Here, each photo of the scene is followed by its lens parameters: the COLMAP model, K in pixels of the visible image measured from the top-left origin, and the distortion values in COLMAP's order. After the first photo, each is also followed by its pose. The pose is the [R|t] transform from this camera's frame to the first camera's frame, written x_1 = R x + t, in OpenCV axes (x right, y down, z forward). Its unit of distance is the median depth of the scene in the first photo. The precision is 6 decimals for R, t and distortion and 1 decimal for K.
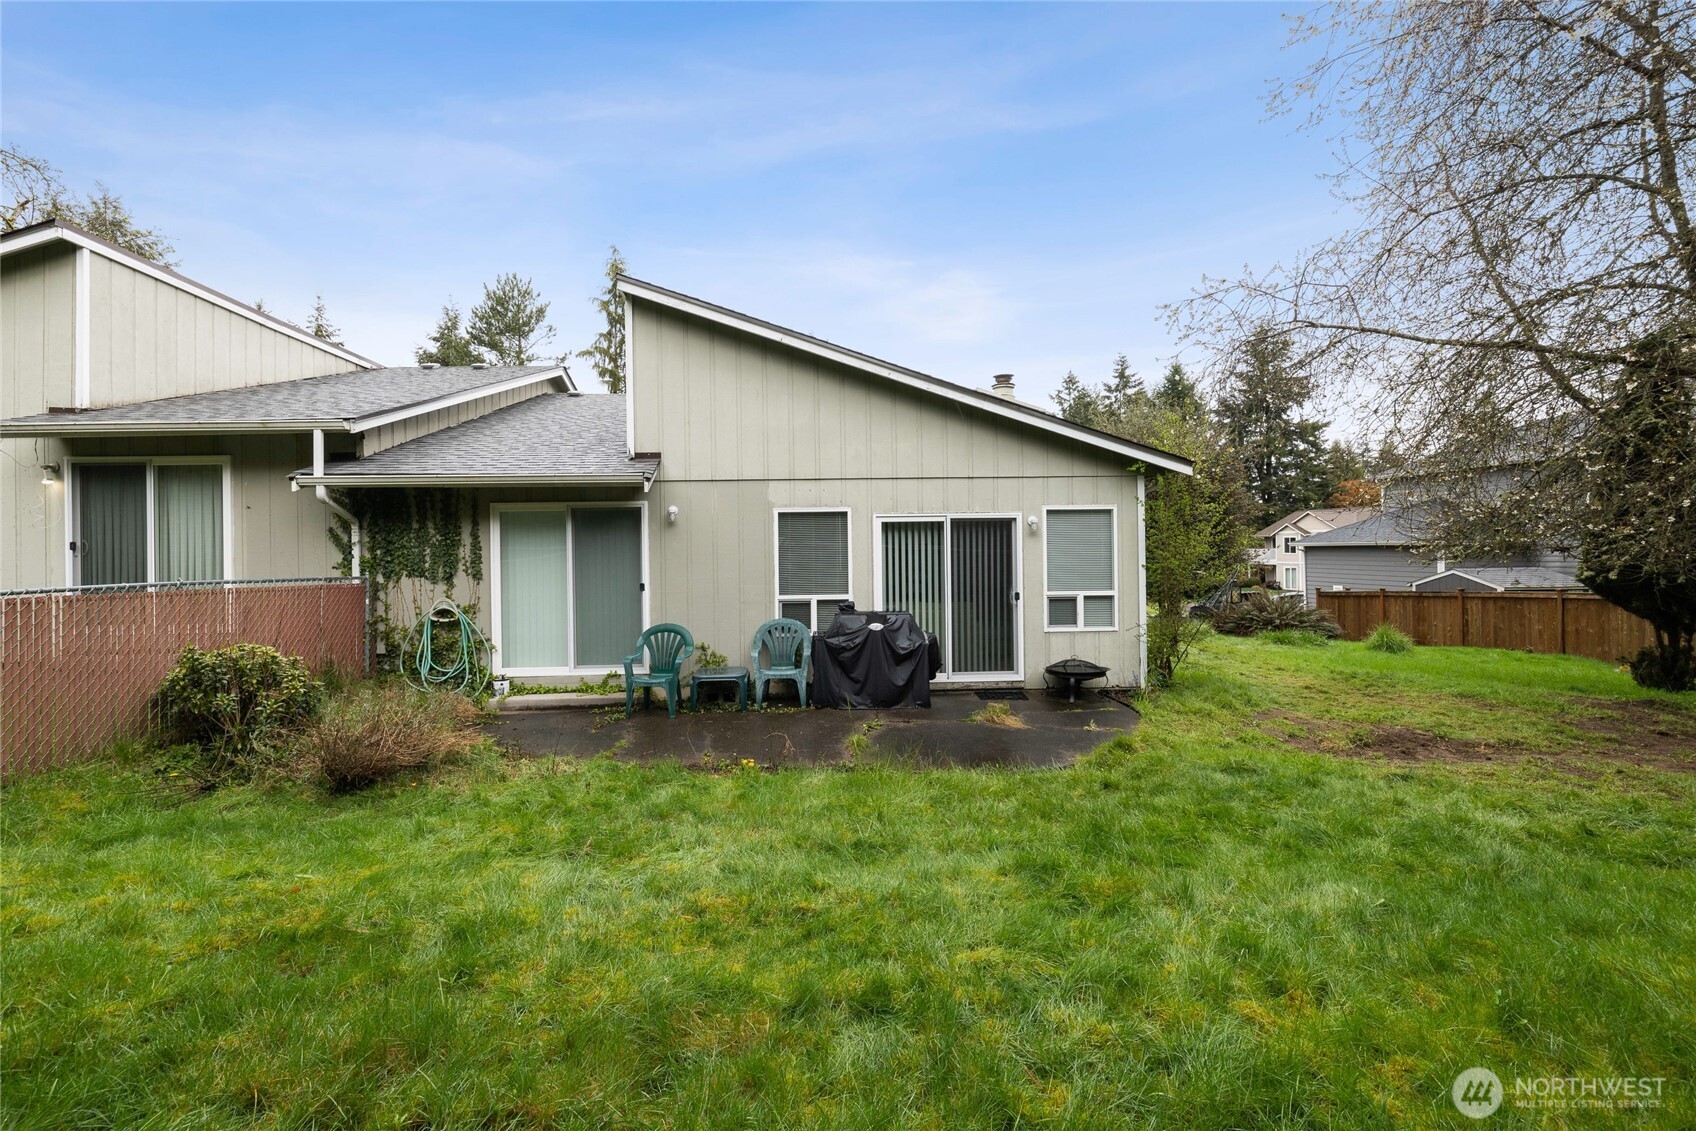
lens RADIAL K [[729.0, 0, 831.3], [0, 729.0, 544.4], [0, 0, 1]] dist [0.000082, 0.000518]
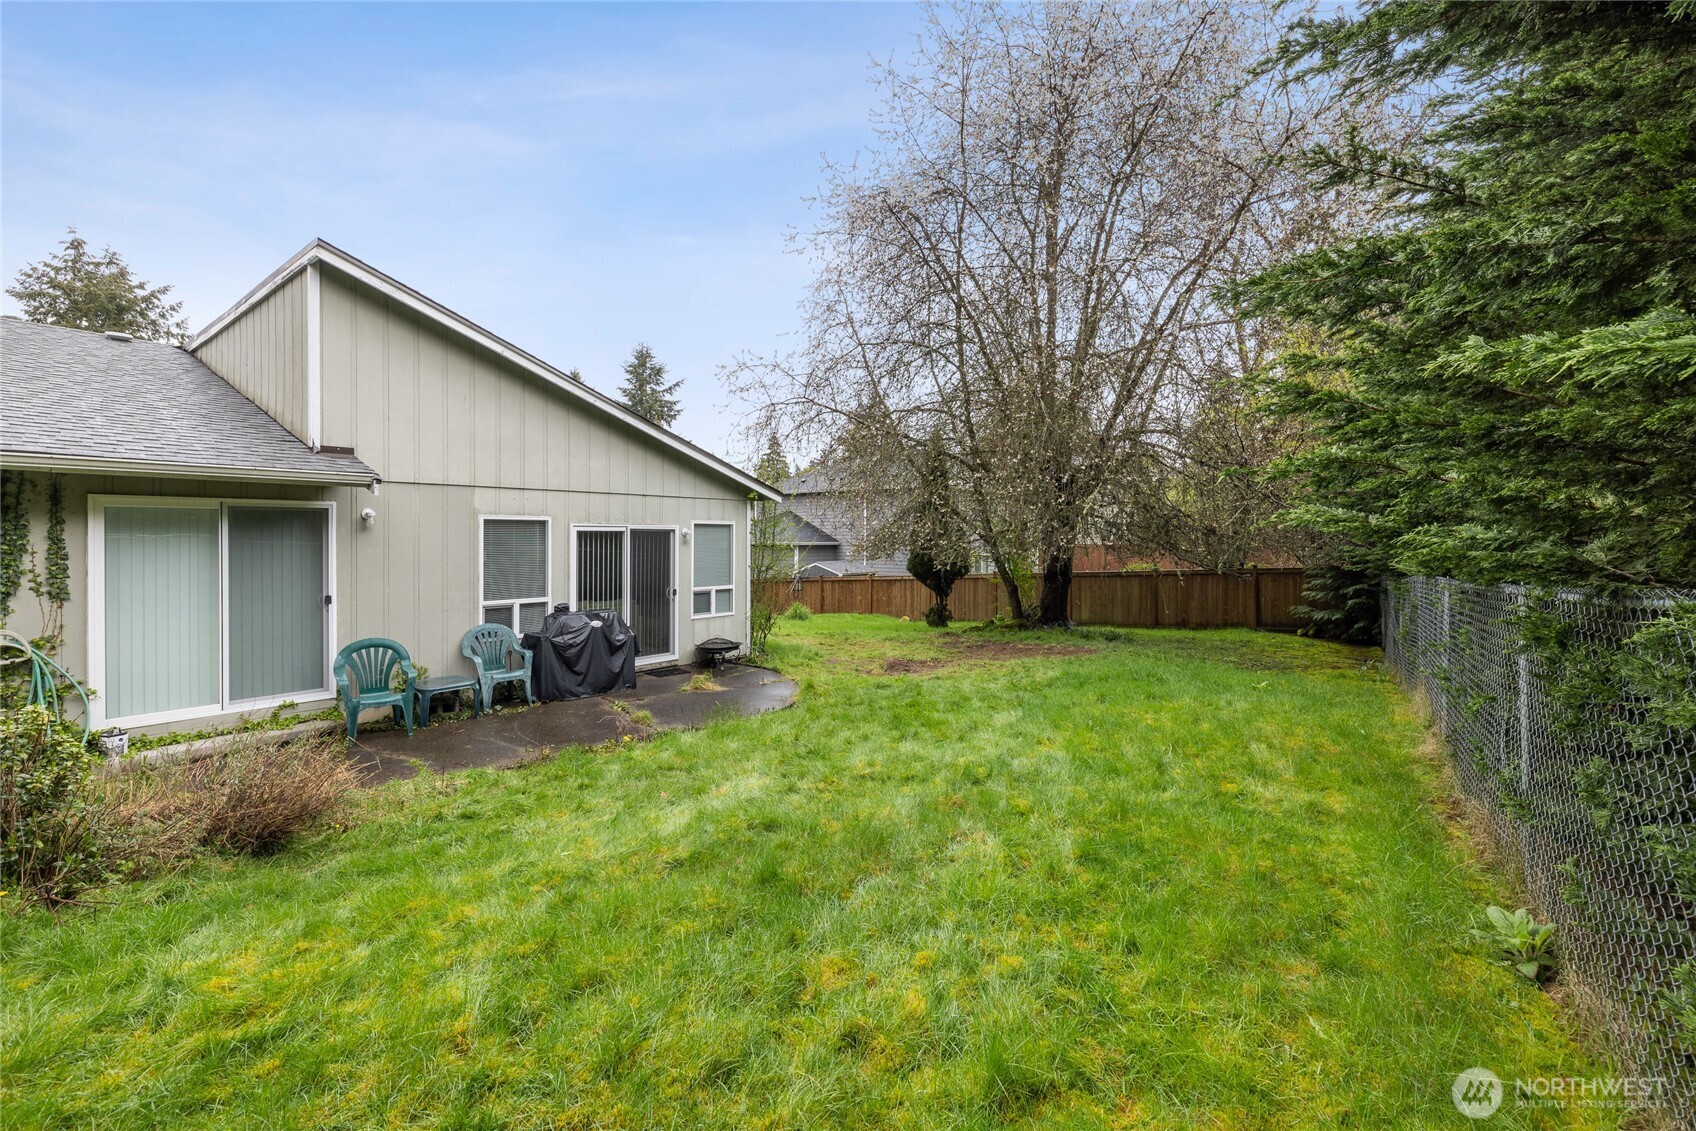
lens RADIAL K [[729.0, 0, 828.9], [0, 729.0, 542.2], [0, 0, 1]] dist [0.000082, 0.000518]
pose [[0.670850, 0.008925, 0.741540, -0.505891], [-0.015411, 0.999879, 0.001907, -0.021475], [-0.741433, -0.012707, 0.670906, -0.032620]]
